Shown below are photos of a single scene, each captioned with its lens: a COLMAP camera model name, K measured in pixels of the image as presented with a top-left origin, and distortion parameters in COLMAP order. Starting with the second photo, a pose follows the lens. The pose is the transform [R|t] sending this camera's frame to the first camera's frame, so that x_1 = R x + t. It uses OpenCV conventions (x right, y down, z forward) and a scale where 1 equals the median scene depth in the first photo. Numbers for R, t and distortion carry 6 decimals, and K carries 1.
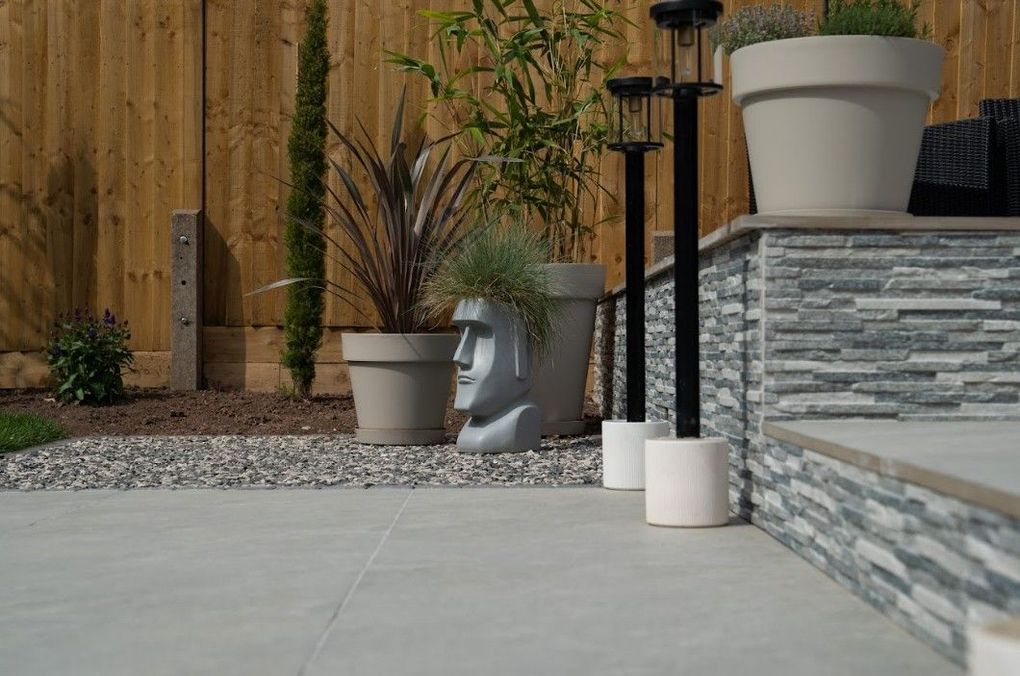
lens RADIAL K [[1756.4, 0, 505.6], [0, 1756.4, 342.9], [0, 0, 1]] dist [0.190795, 0.000000]
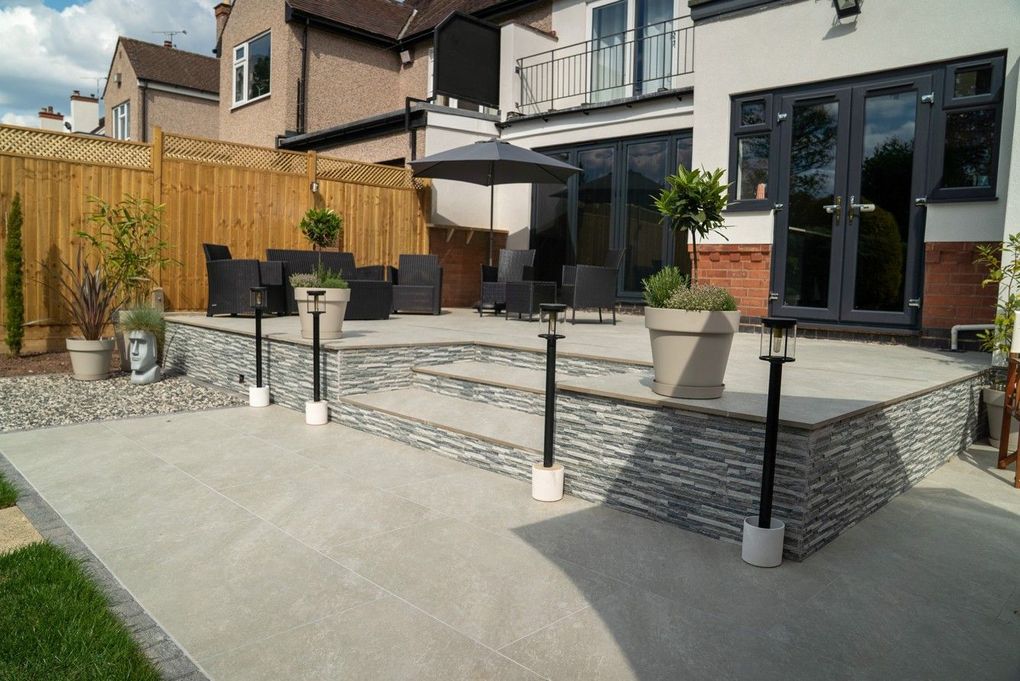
lens RADIAL K [[711.2, 0, 509.5], [0, 711.2, 340.4], [0, 0, 1]] dist [-0.114760, 0.063464]
pose [[0.711602, -0.042385, 0.701304, -0.672181], [-0.030995, 0.995313, 0.091604, -0.233618], [-0.701899, -0.086922, 0.706953, -0.384228]]
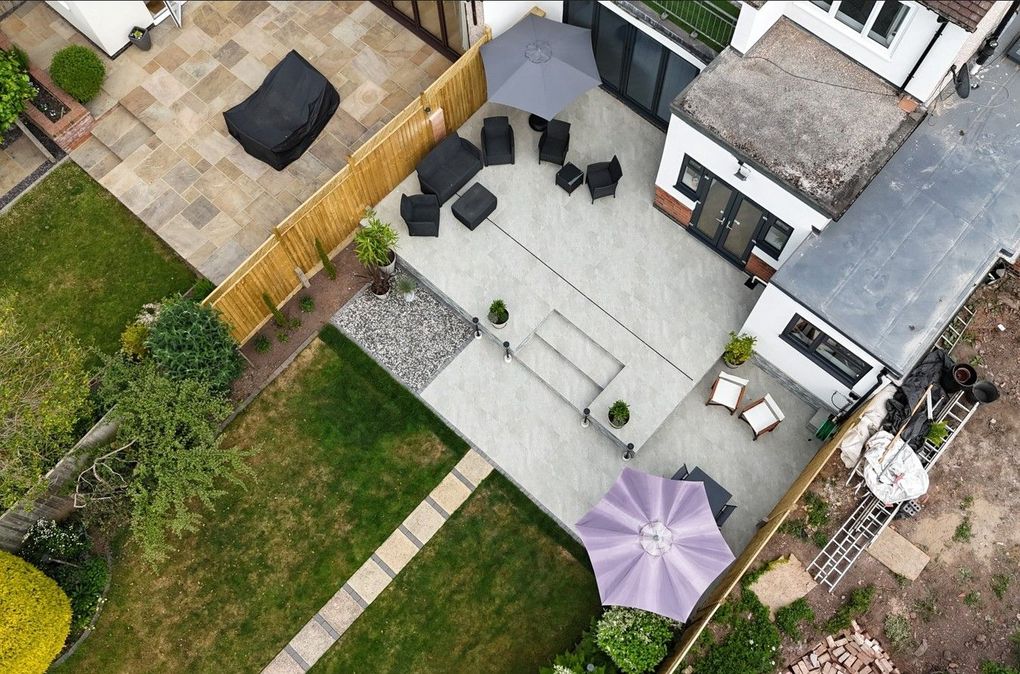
lens RADIAL K [[883.3, 0, 527.9], [0, 883.3, 323.8], [0, 0, 1]] dist [0.066071, 0.001246]
pose [[0.670362, -0.687997, 0.277985, -1.298828], [0.006354, 0.379934, 0.924992, -5.492071], [-0.742007, -0.618313, 0.259065, -0.502485]]
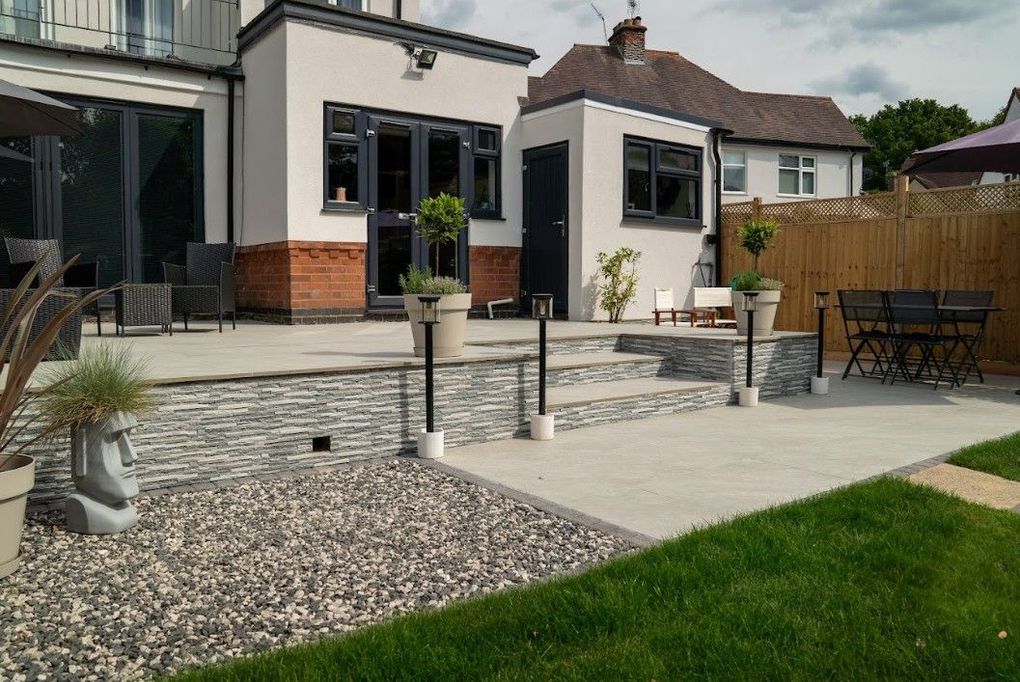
lens RADIAL K [[774.0, 0, 509.7], [0, 774.0, 340.7], [0, 0, 1]] dist [-0.104805, 0.032655]
pose [[-0.589710, -0.059250, 0.805439, -1.105128], [-0.003751, 0.997495, 0.070632, -0.204924], [-0.807606, 0.038631, -0.588455, 1.954514]]
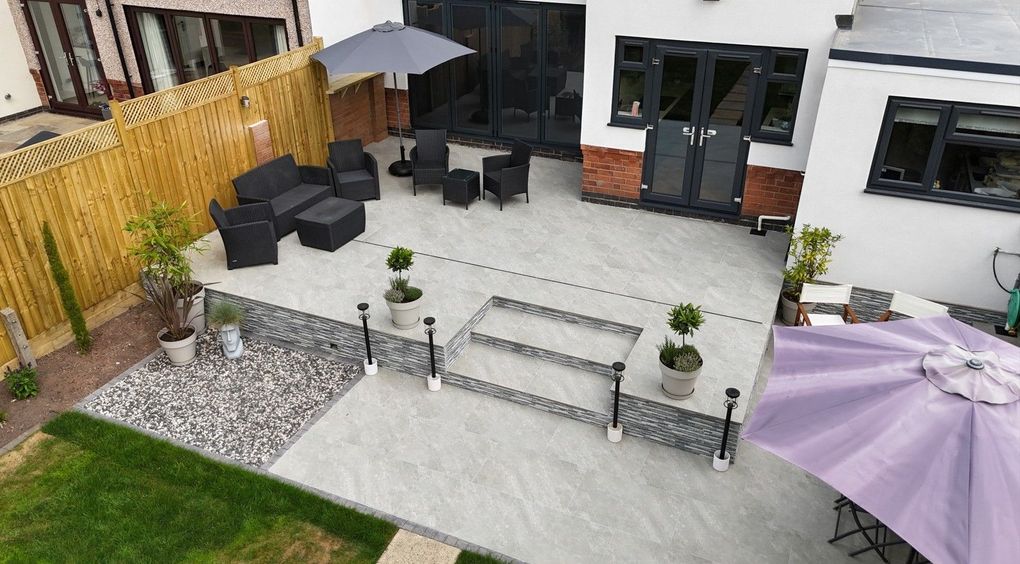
lens RADIAL K [[747.4, 0, 510.5], [0, 747.4, 286.0], [0, 0, 1]] dist [0.038898, -0.022426]
pose [[0.418453, -0.448093, 0.790006, -1.758576], [0.006072, 0.871183, 0.490921, -1.550034], [-0.908218, -0.200631, 0.367270, -0.183966]]
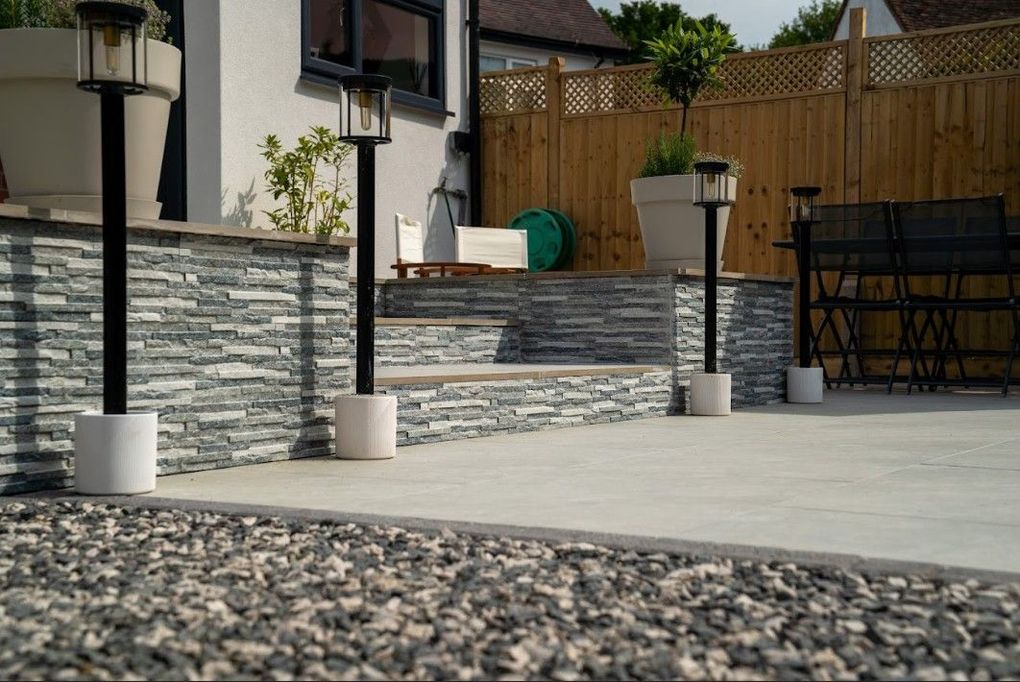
lens RADIAL K [[1477.0, 0, 503.5], [0, 1477.0, 339.0], [0, 0, 1]] dist [0.172242, 0.000000]
pose [[-0.858981, -0.003300, 0.511997, -0.568430], [-0.003725, 0.999993, 0.000195, 0.010331], [-0.511994, -0.001739, -0.858987, 1.910339]]
